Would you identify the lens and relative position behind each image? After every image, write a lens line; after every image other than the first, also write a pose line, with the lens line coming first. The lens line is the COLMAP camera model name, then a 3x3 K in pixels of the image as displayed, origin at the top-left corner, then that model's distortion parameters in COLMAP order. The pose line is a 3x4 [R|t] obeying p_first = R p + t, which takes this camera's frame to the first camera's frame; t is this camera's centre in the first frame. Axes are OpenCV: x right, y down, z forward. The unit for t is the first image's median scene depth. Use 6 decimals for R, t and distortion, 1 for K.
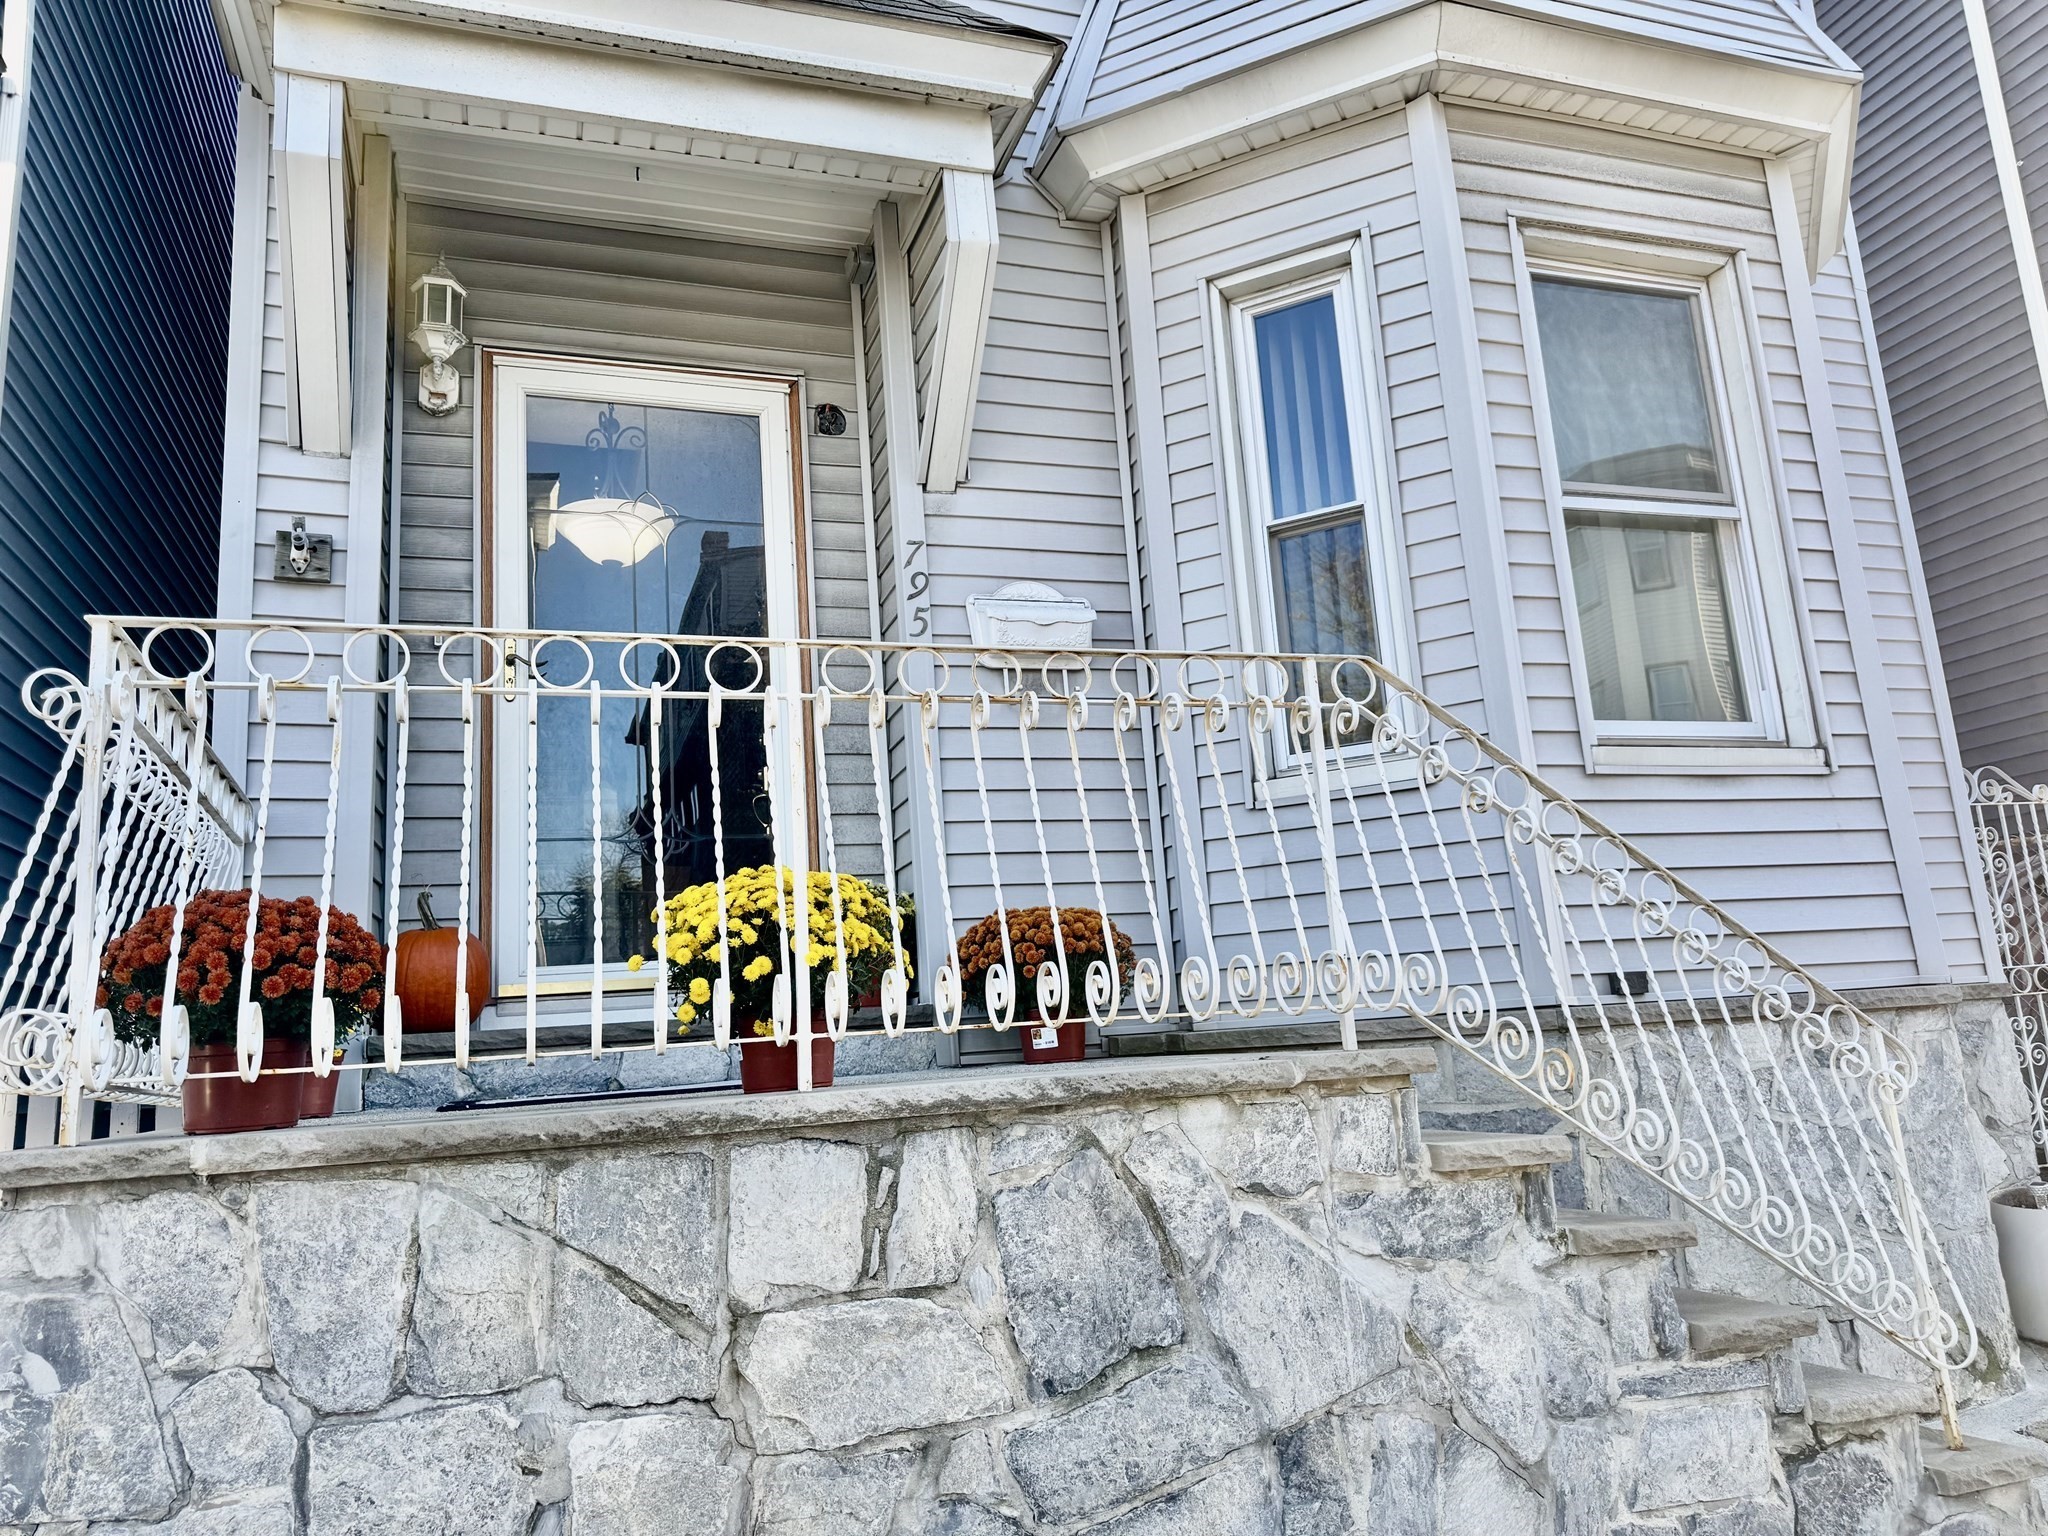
lens RADIAL K [[1457.3, 0, 1022.5], [0, 1457.3, 772.5], [0, 0, 1]] dist [0.001071, -0.002187]
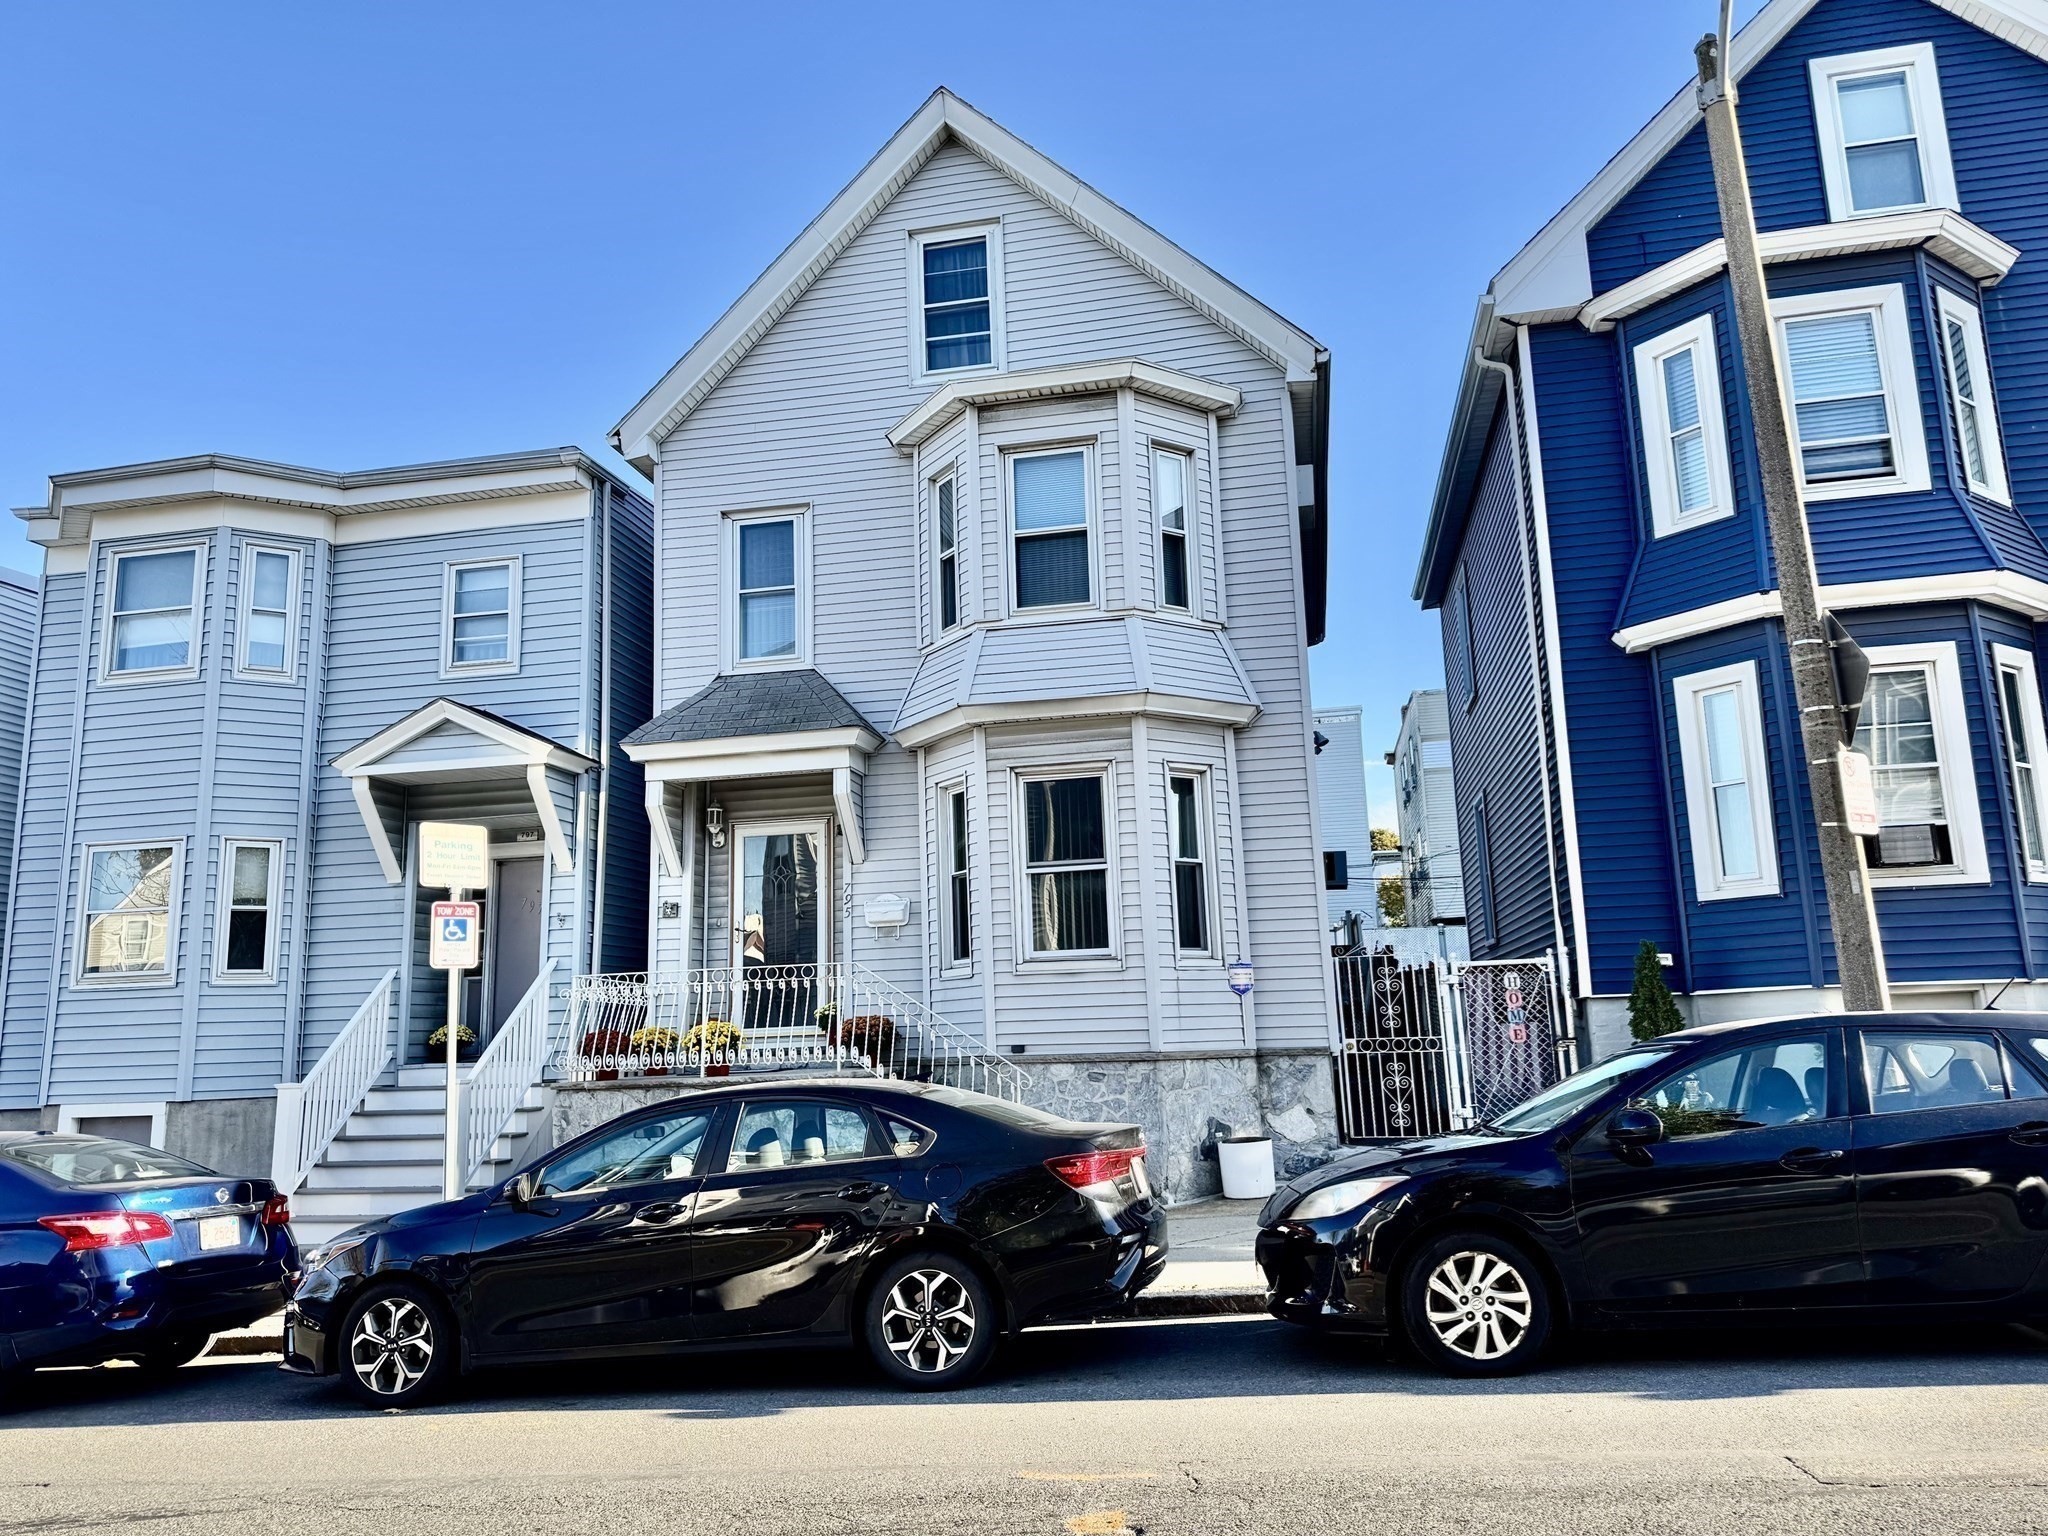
lens RADIAL K [[1438.9, 0, 1037.1], [0, 1438.9, 773.1], [0, 0, 1]] dist [0.139135, -0.249713]
pose [[0.865994, -0.050834, -0.497464, 2.877762], [0.069970, 0.997351, 0.019890, -0.696925], [0.495135, -0.052032, 0.867257, -2.214607]]
